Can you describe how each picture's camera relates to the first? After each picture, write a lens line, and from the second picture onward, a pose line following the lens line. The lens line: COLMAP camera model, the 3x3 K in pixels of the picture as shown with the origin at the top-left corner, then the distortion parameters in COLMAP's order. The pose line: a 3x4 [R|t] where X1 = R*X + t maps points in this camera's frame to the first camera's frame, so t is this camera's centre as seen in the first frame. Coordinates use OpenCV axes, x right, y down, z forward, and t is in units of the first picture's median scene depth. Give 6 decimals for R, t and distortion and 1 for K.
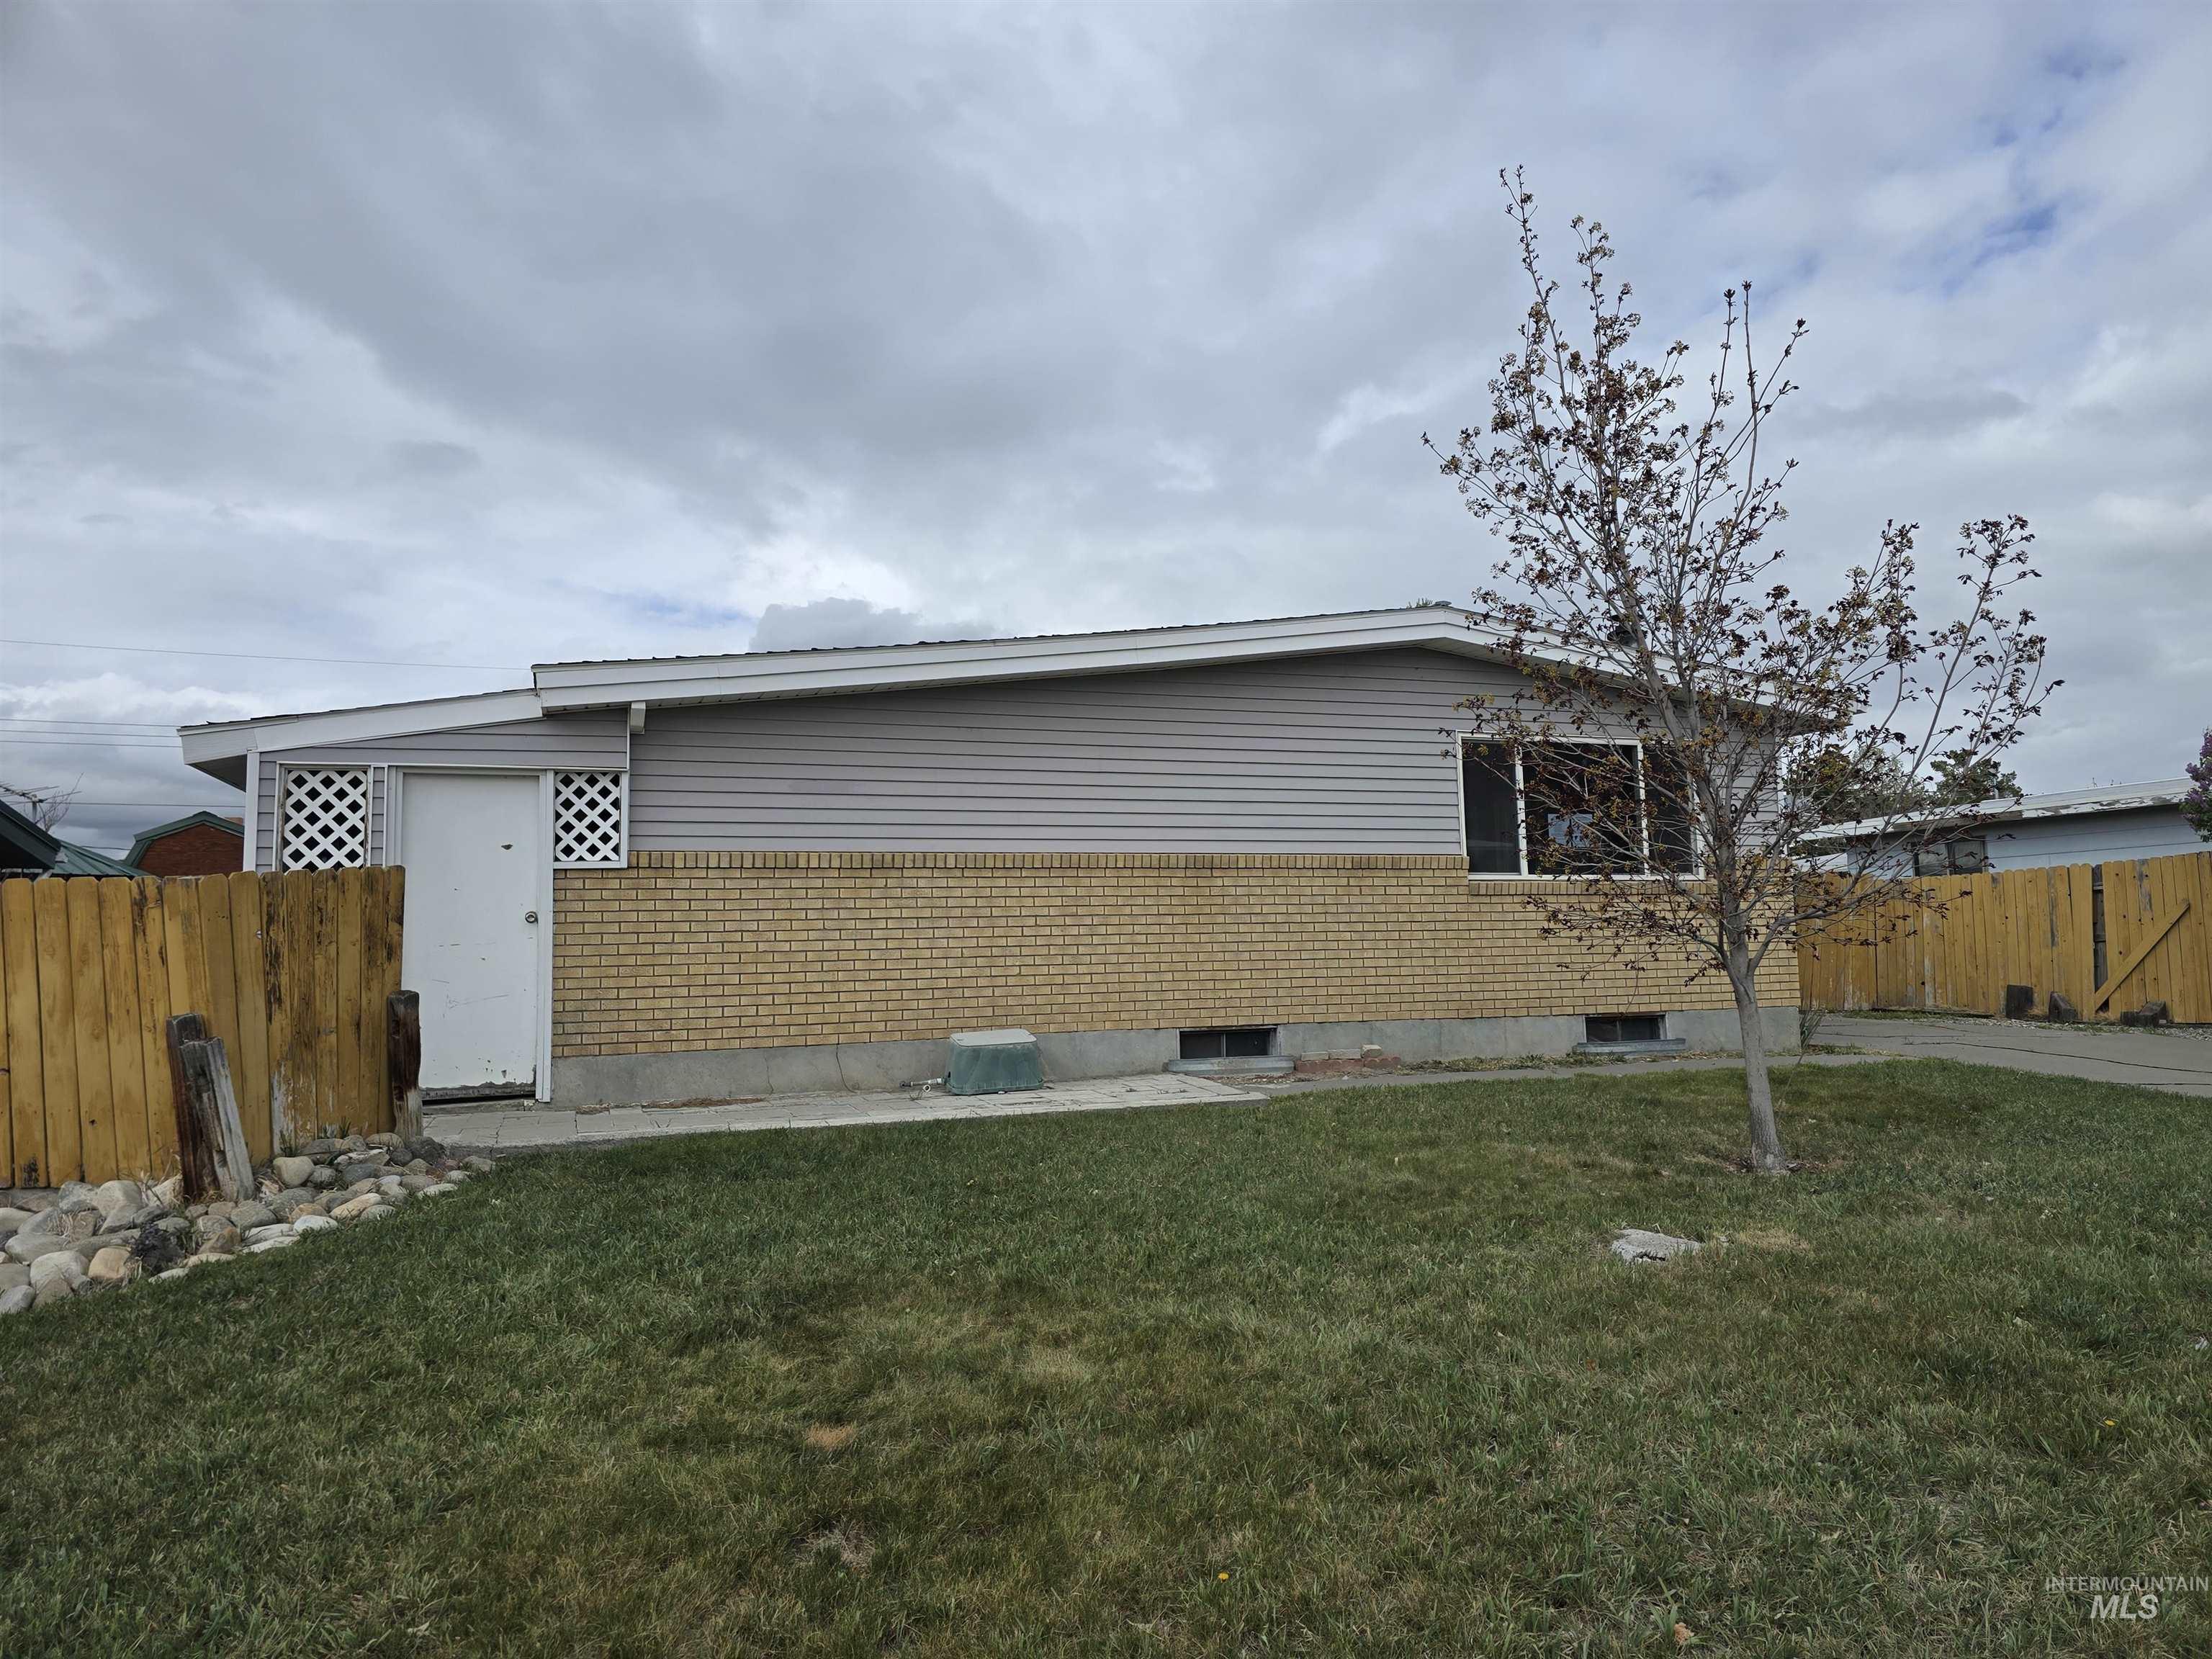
lens RADIAL K [[1485.5, 0, 1101.4], [0, 1485.5, 822.3], [0, 0, 1]] dist [0.052078, -0.025614]
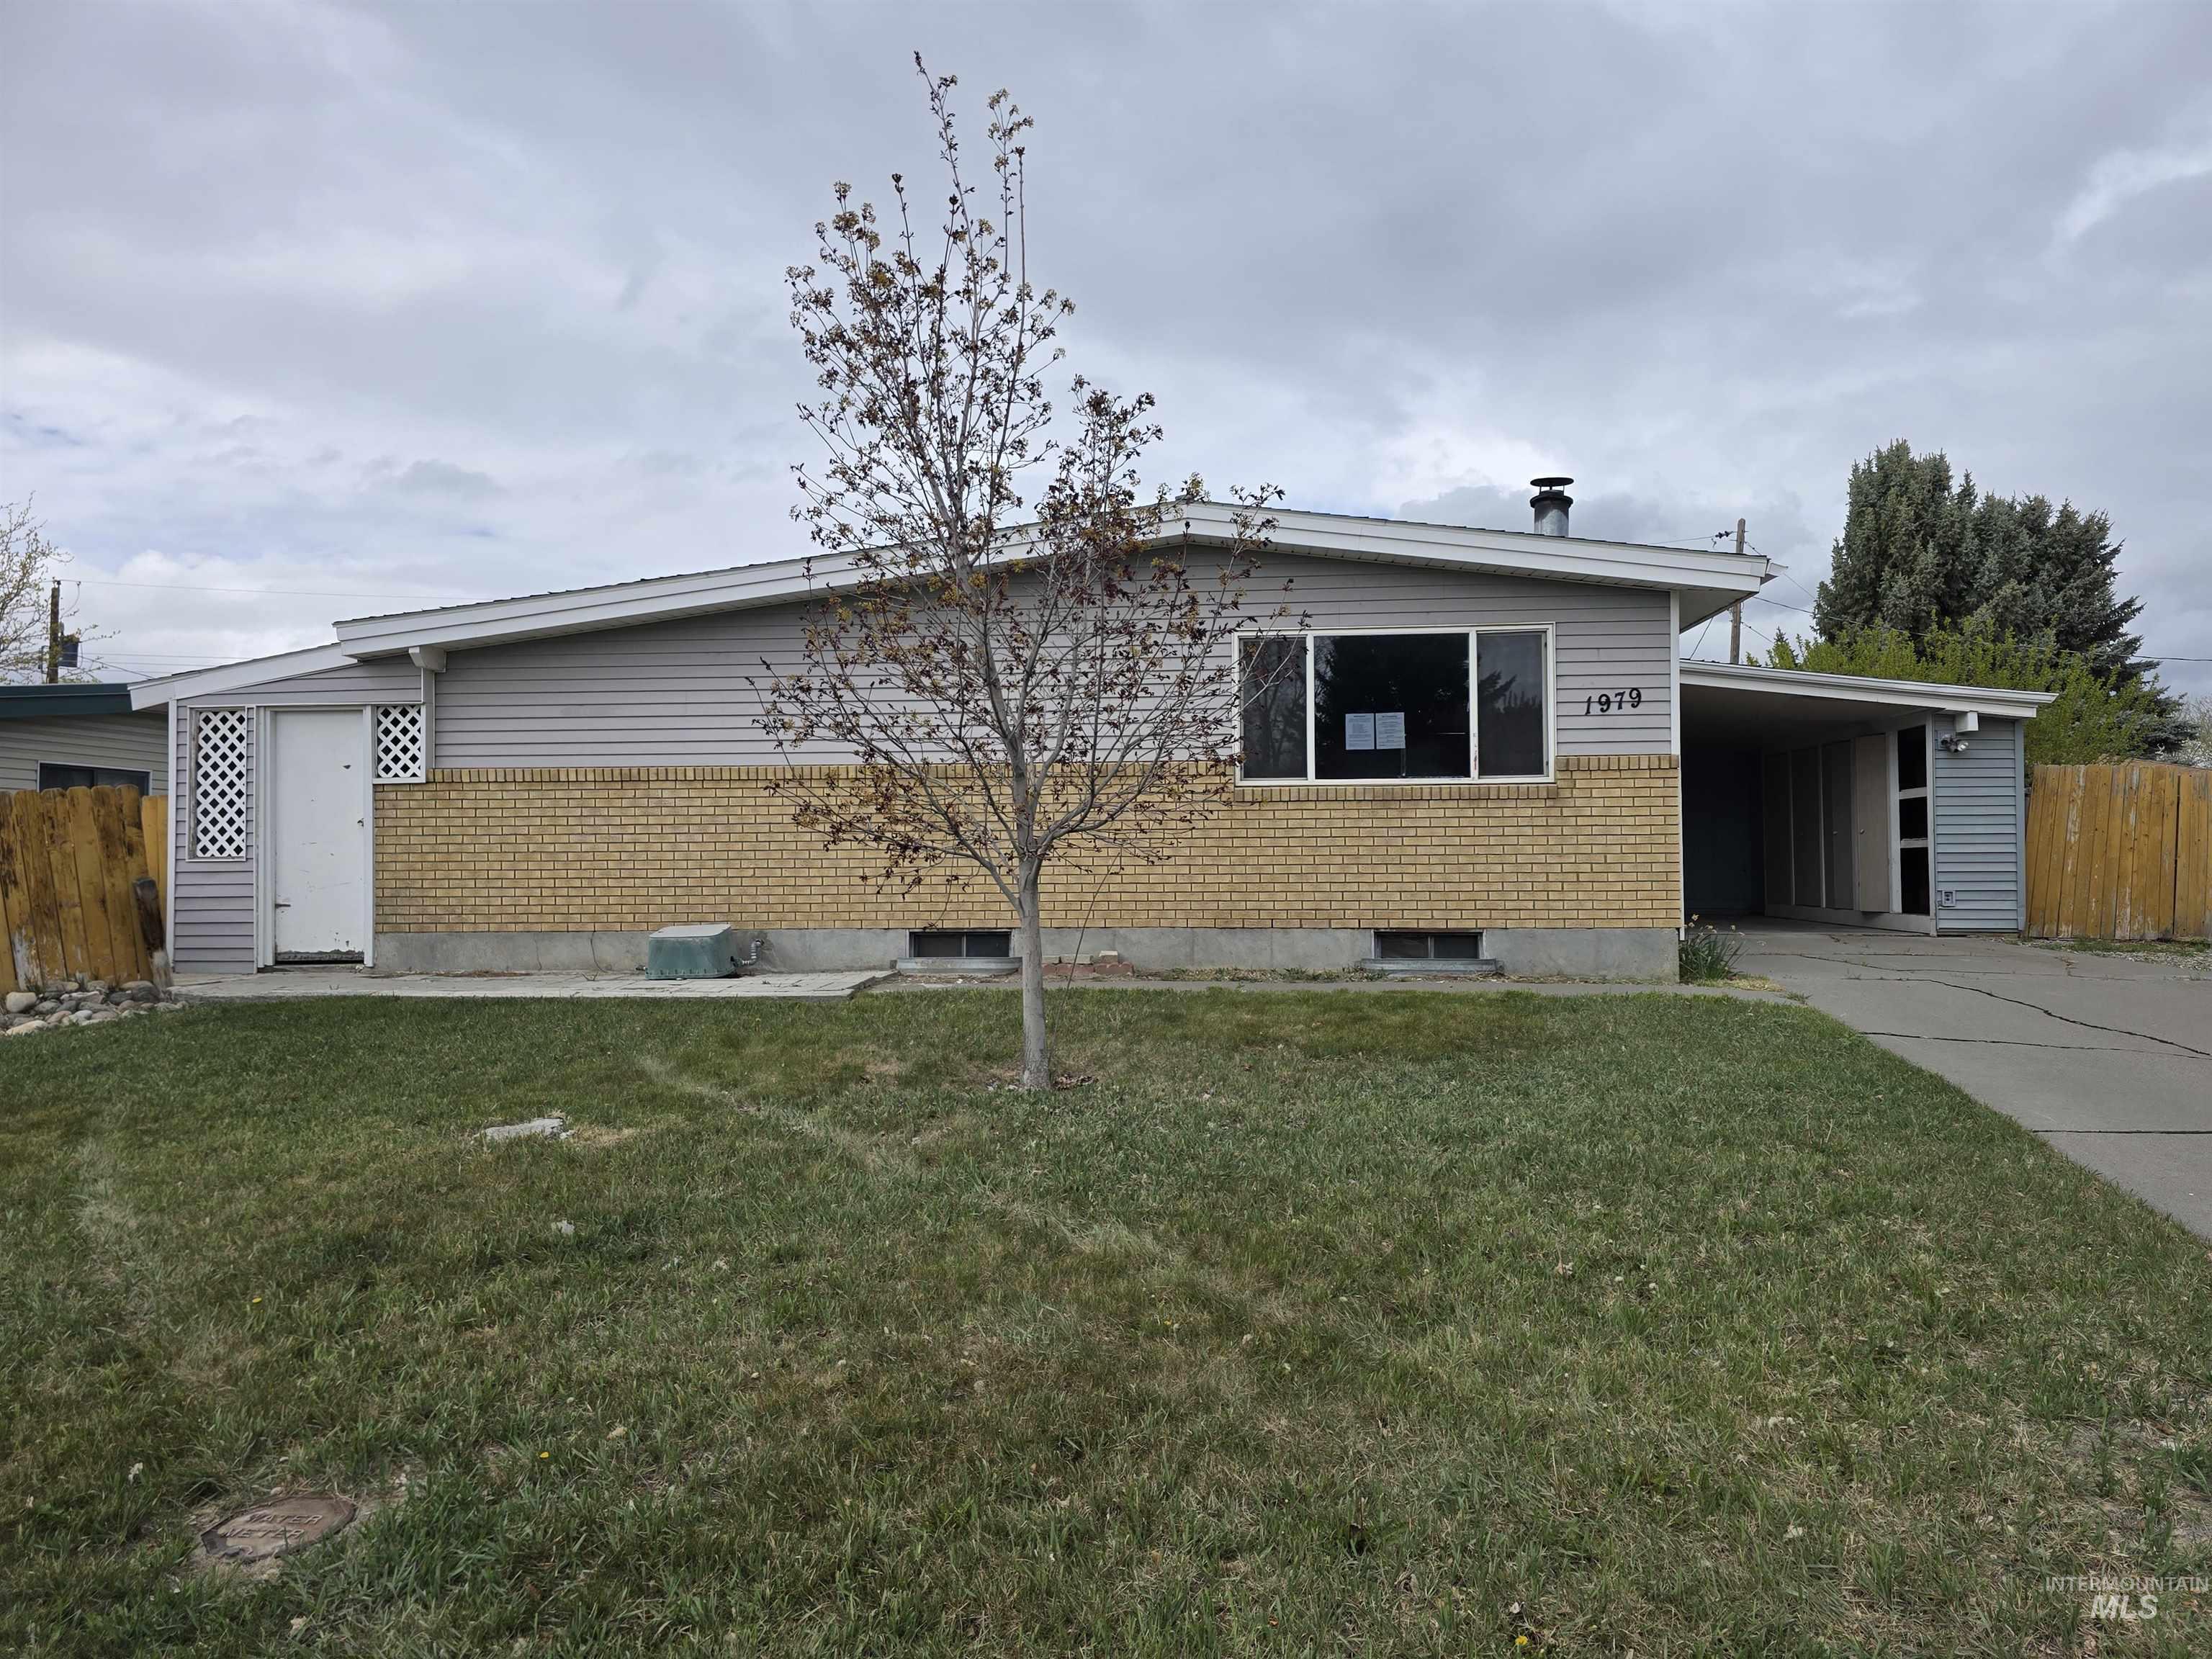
lens RADIAL K [[1485.5, 0, 1103.8], [0, 1485.5, 853.4], [0, 0, 1]] dist [0.052078, -0.025614]
pose [[0.902151, 0.012654, -0.431236, 0.694602], [0.026283, 0.996101, 0.084214, -0.000975], [0.430620, -0.087308, 0.898300, 0.119633]]
